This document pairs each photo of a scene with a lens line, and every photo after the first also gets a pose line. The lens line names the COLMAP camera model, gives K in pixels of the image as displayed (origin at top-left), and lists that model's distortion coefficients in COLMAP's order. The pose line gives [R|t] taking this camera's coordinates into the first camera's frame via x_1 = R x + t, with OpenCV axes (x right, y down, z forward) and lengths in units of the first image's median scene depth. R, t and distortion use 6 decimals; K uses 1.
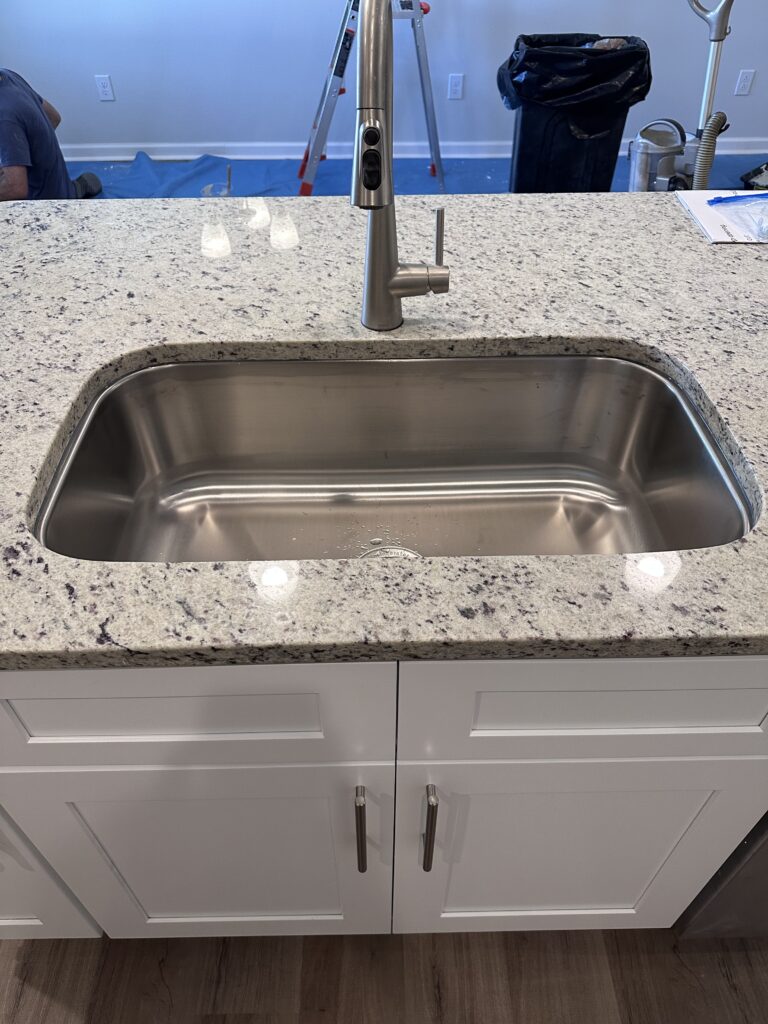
lens RADIAL K [[725.2, 0, 373.7], [0, 725.2, 512.5], [0, 0, 1]] dist [-0.037515, 0.004596]
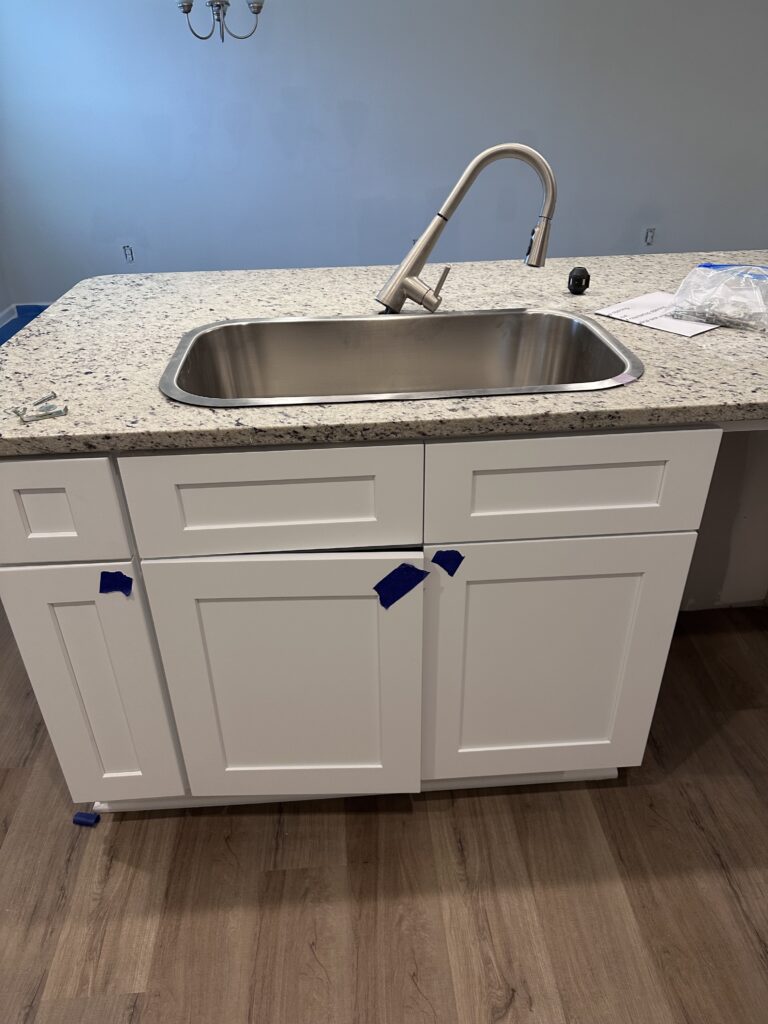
lens RADIAL K [[725.2, 0, 389.8], [0, 725.2, 509.7], [0, 0, 1]] dist [-0.037515, 0.004596]
pose [[0.997603, -0.051092, 0.046672, -0.059096], [0.060247, 0.973059, -0.222546, 0.403415], [-0.034044, 0.224824, 0.973804, -0.321078]]
